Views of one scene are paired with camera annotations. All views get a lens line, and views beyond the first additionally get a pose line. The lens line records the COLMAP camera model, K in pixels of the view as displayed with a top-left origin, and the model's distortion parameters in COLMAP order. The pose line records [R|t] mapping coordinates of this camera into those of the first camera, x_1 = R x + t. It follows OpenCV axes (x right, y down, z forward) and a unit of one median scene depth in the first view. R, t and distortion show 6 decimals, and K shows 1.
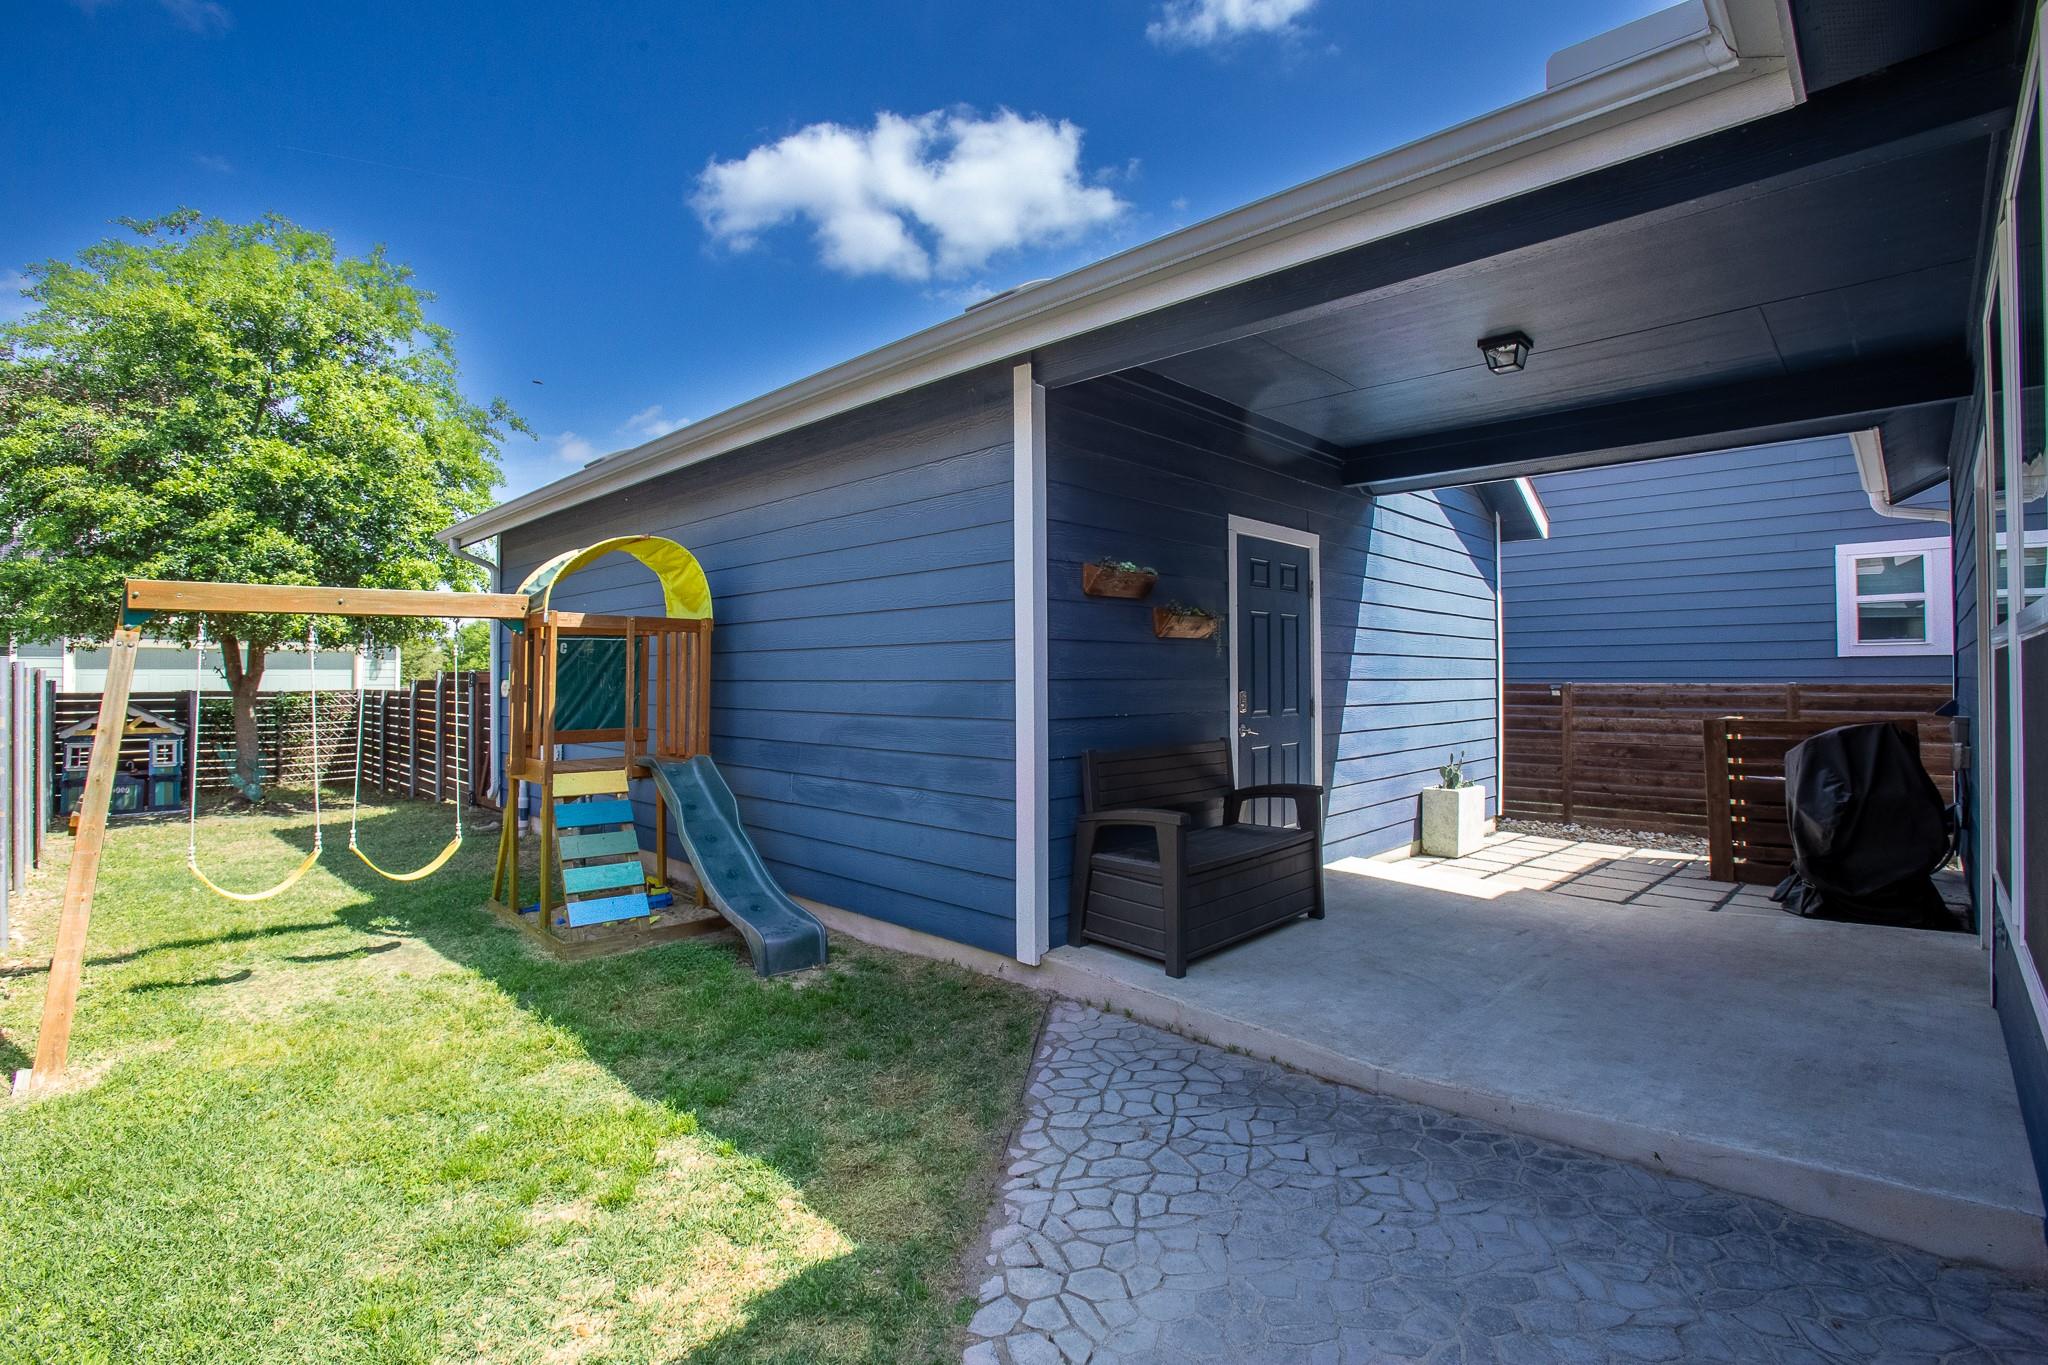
lens RADIAL K [[932.2, 0, 994.3], [0, 932.2, 669.5], [0, 0, 1]] dist [-0.101855, 0.042241]
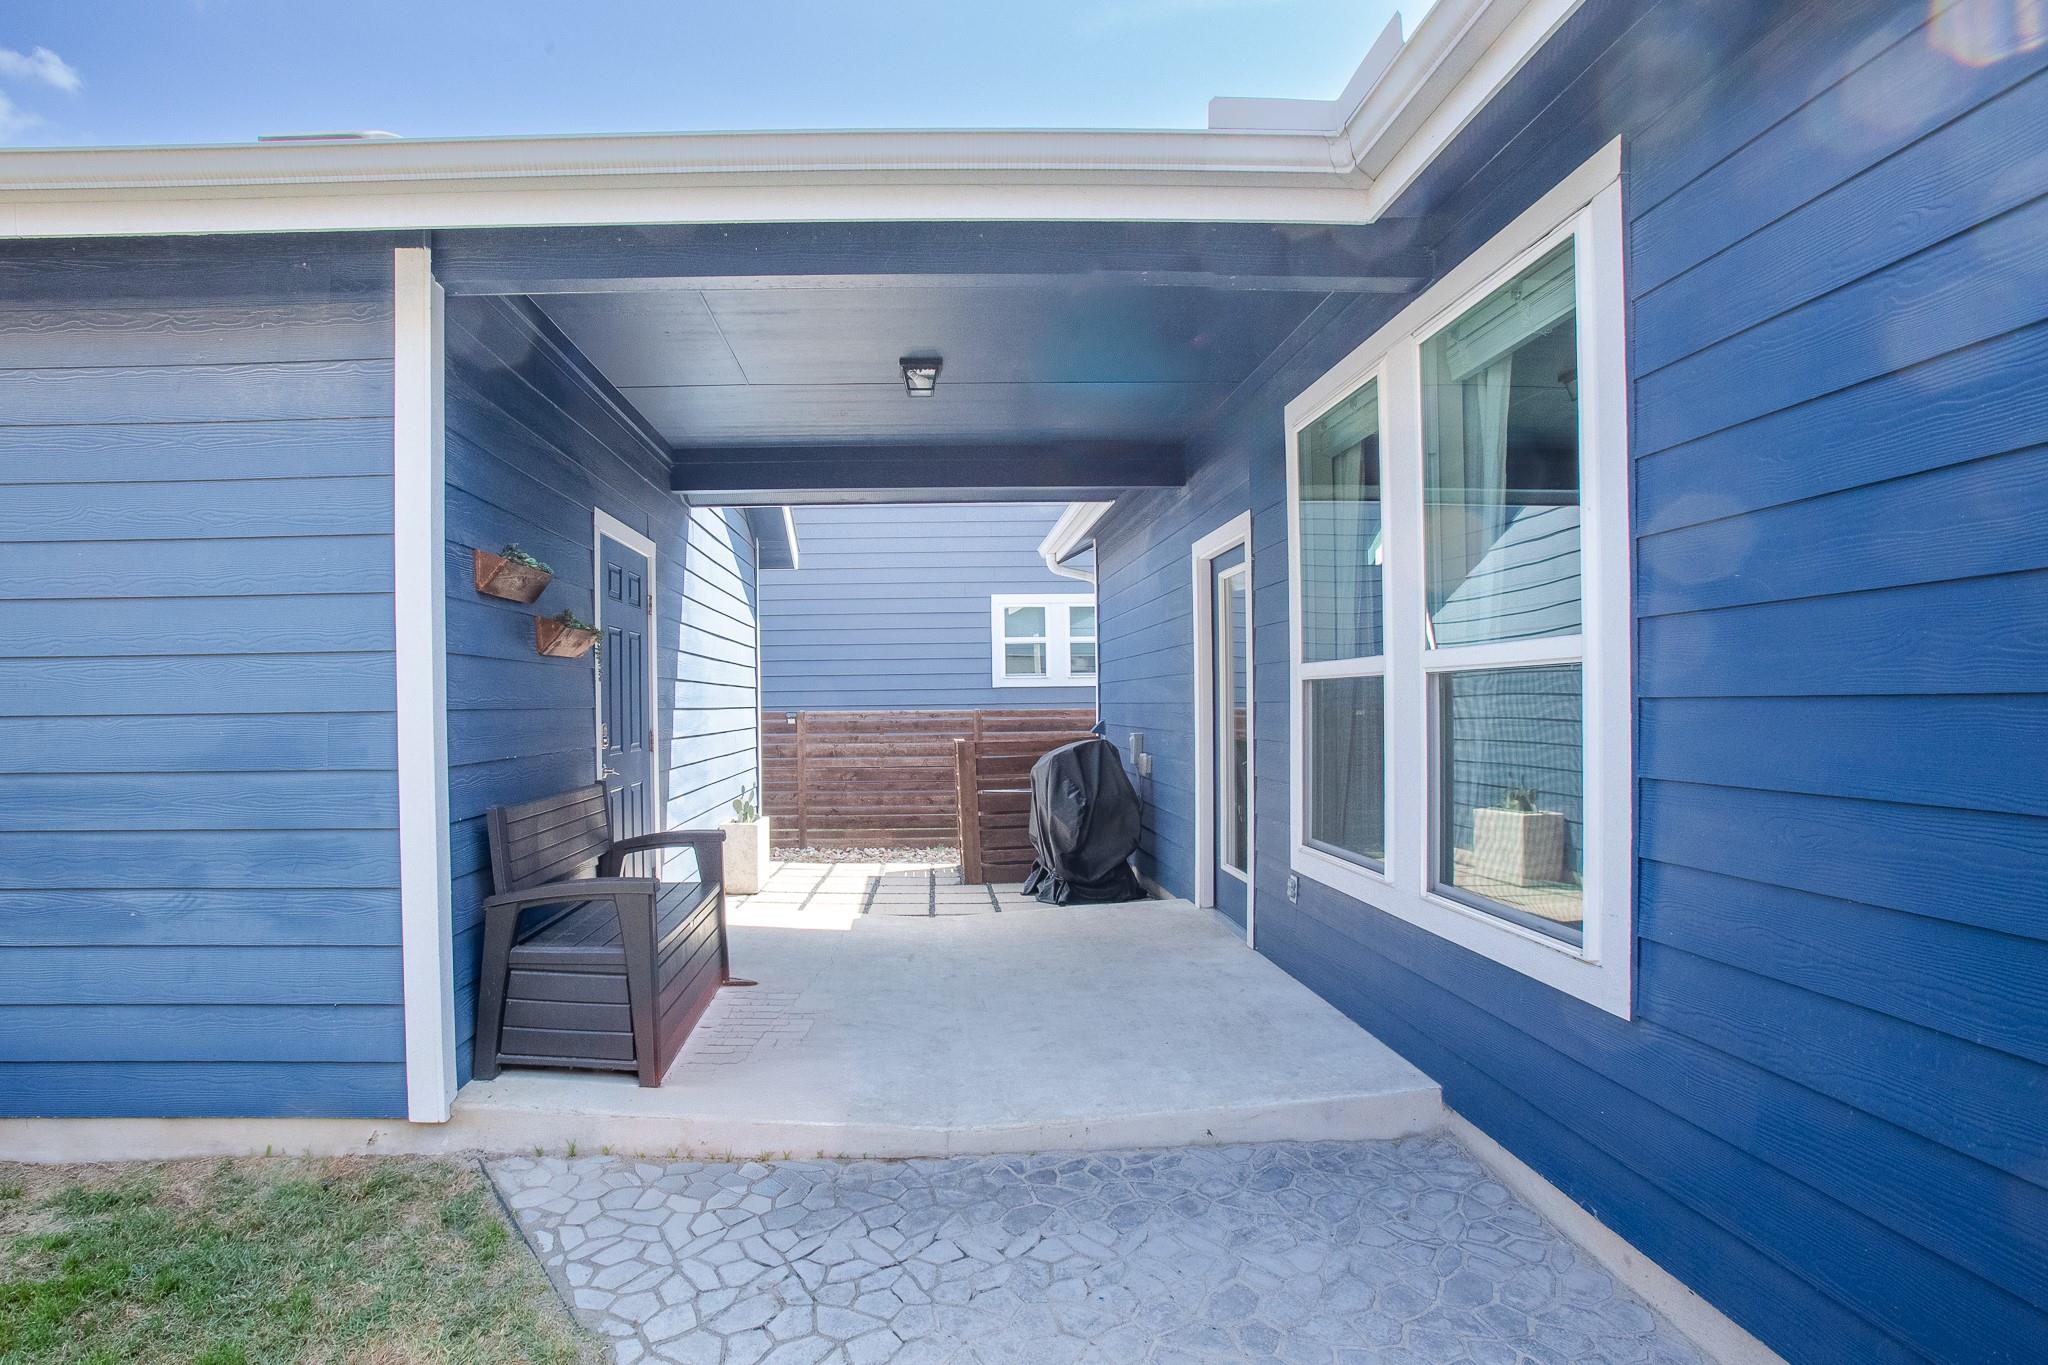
lens RADIAL K [[1009.7, 0, 1023.2], [0, 1009.7, 709.6], [0, 0, 1]] dist [-0.074702, 0.022172]
pose [[0.694410, -0.009998, 0.719511, -0.165221], [0.002436, 0.999930, 0.011543, 0.003048], [-0.719576, -0.006263, 0.694386, 0.164806]]
